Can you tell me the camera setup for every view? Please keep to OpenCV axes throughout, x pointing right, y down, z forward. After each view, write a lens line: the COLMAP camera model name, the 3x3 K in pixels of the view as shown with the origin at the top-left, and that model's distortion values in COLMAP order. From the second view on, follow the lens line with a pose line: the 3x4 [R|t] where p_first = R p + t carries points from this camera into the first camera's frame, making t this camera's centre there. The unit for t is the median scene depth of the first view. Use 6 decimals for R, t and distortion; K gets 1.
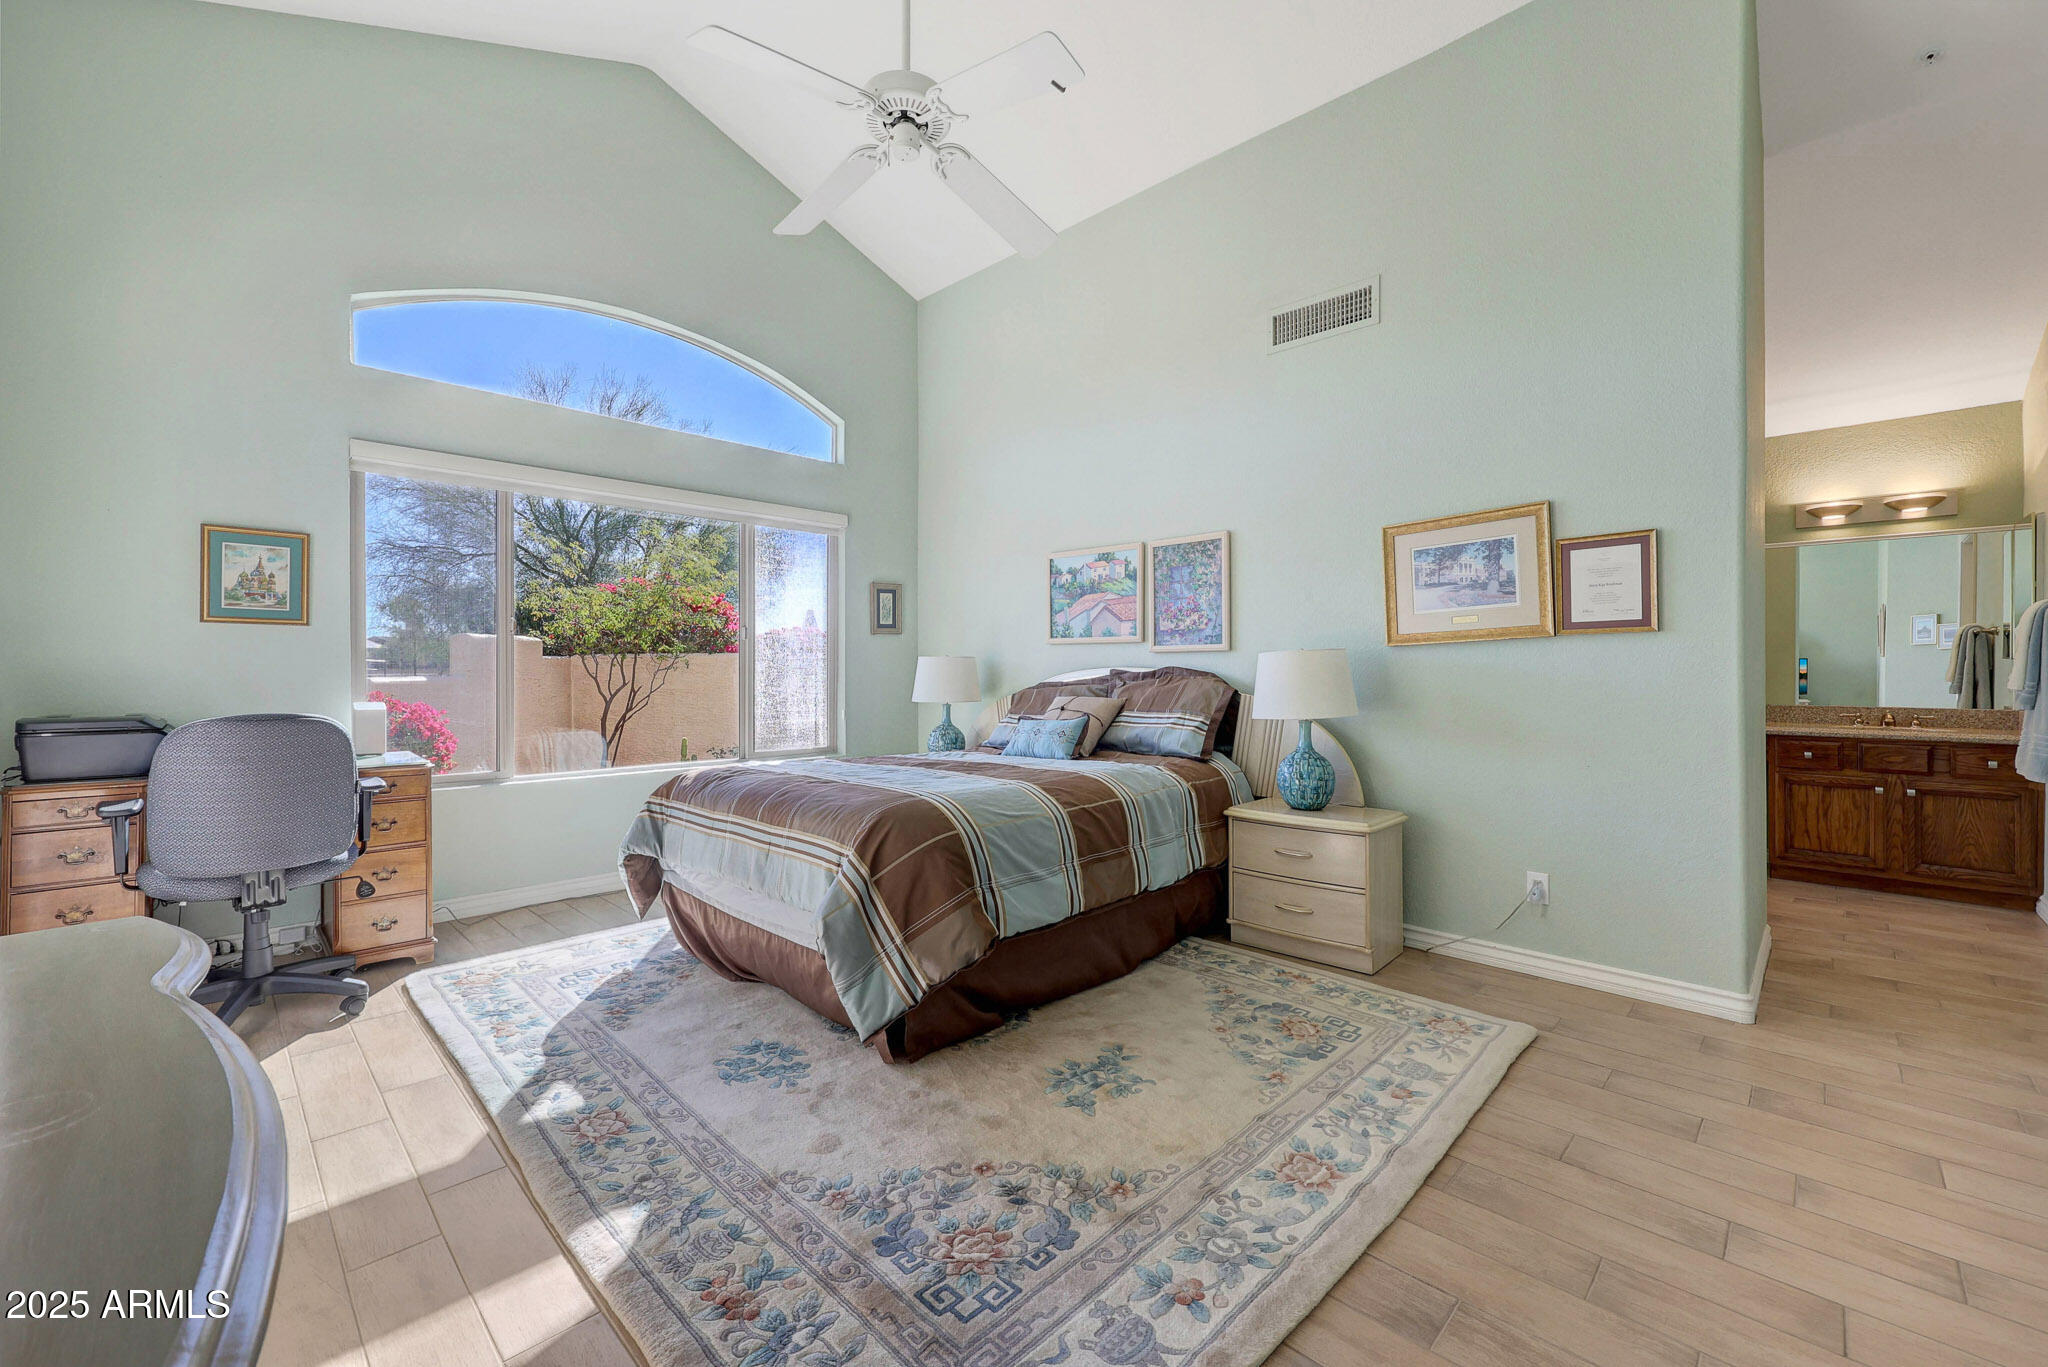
lens RADIAL K [[829.2, 0, 1018.1], [0, 829.2, 669.4], [0, 0, 1]] dist [0.000637, 0.000744]
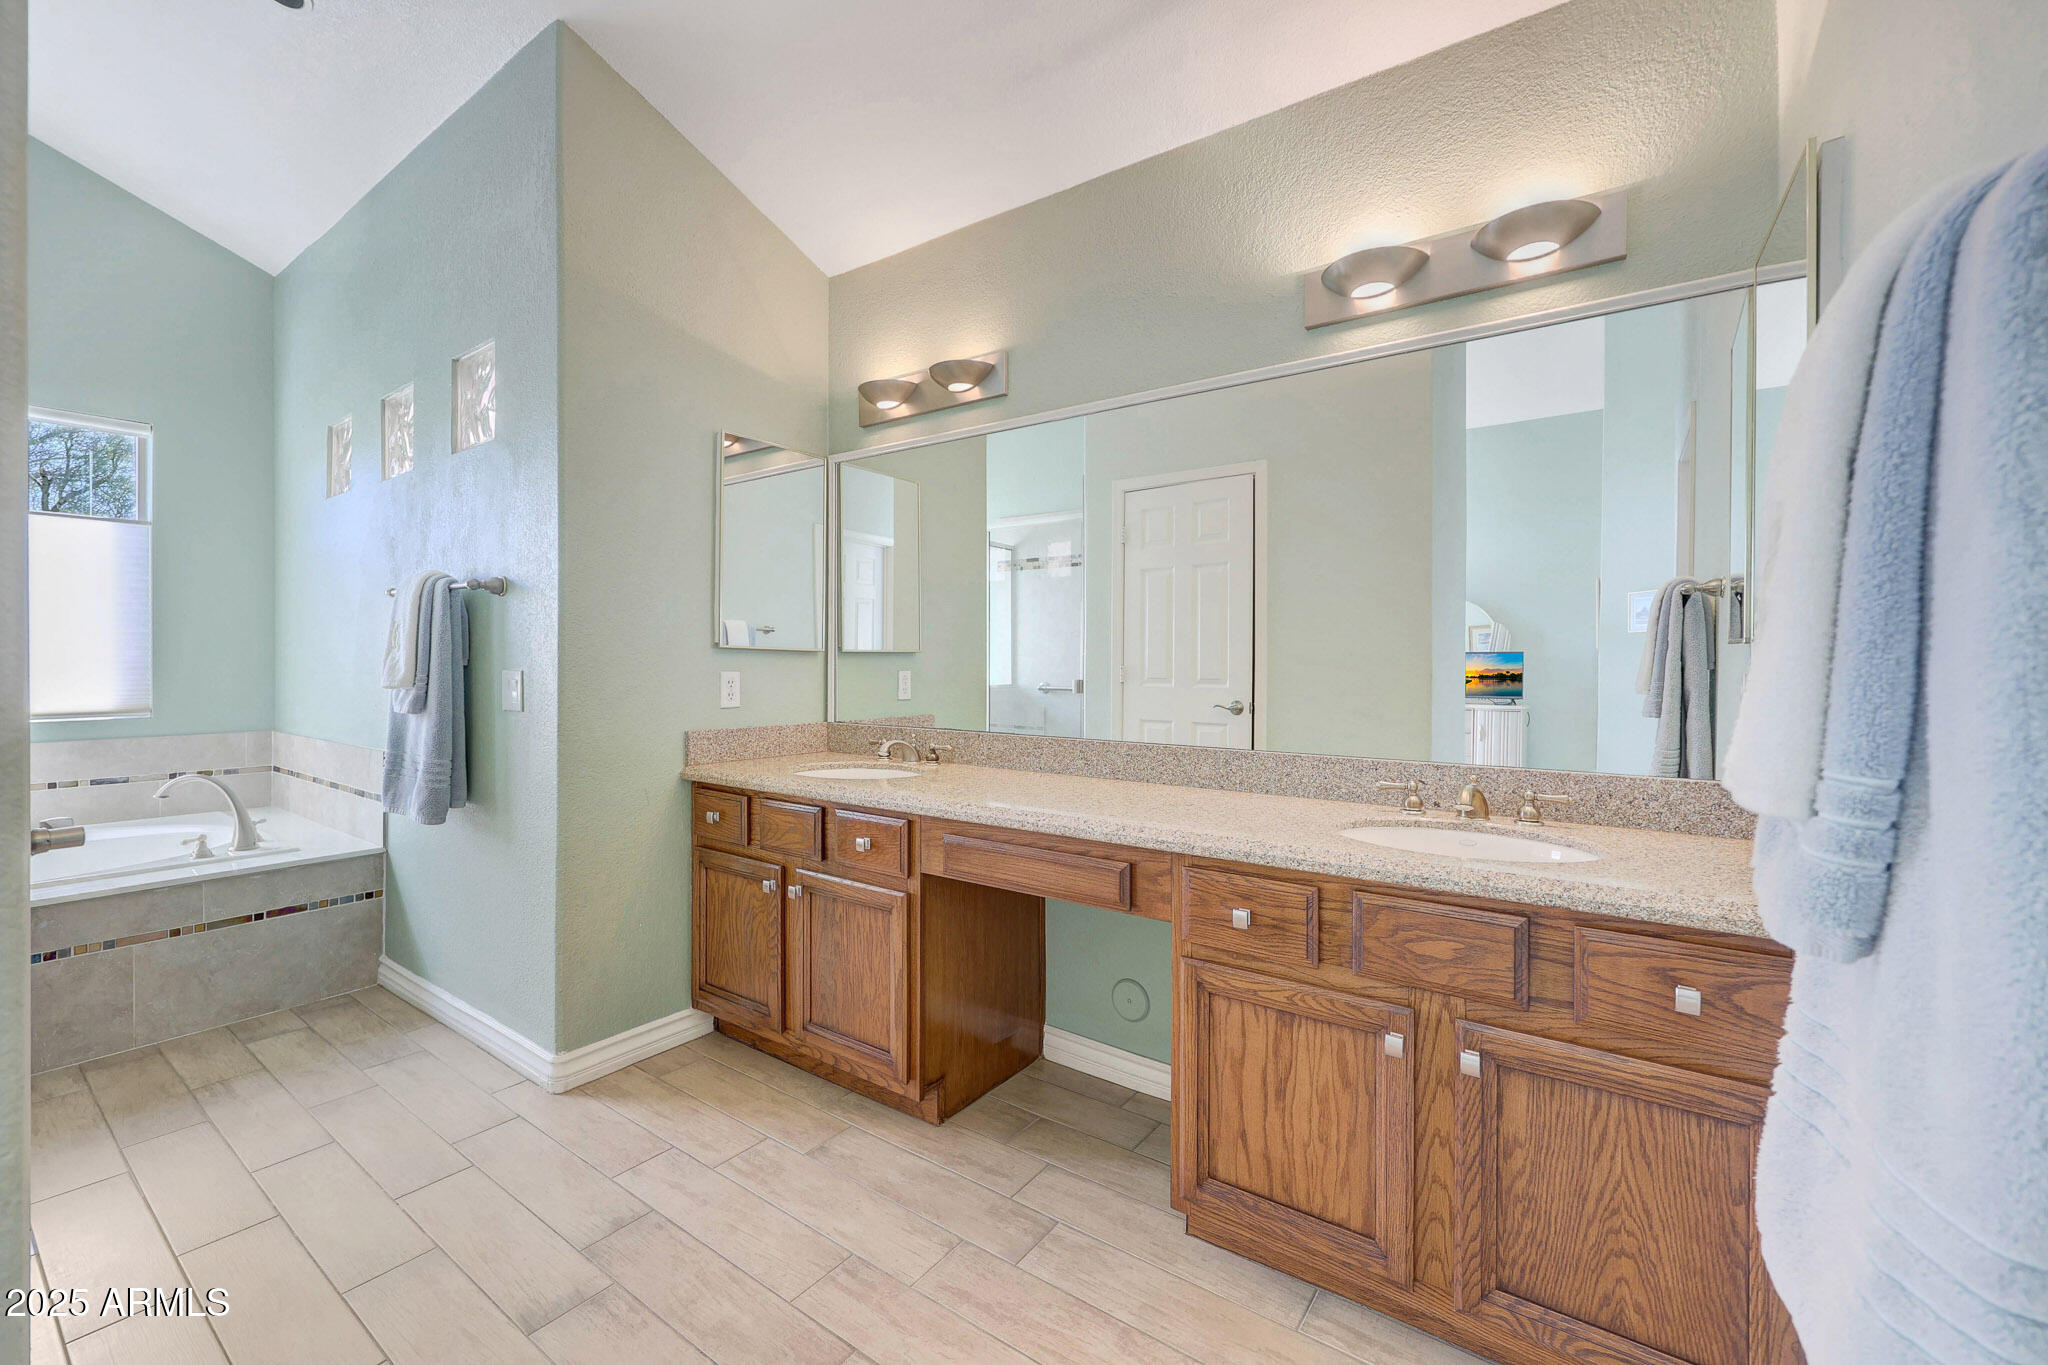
lens RADIAL K [[829.2, 0, 1018.1], [0, 829.2, 668.4], [0, 0, 1]] dist [0.000637, 0.000744]
pose [[0.987858, -0.001738, 0.155349, 0.534583], [-0.000015, 0.999936, 0.011283, -0.002910], [-0.155359, -0.011148, 0.987795, 0.447941]]
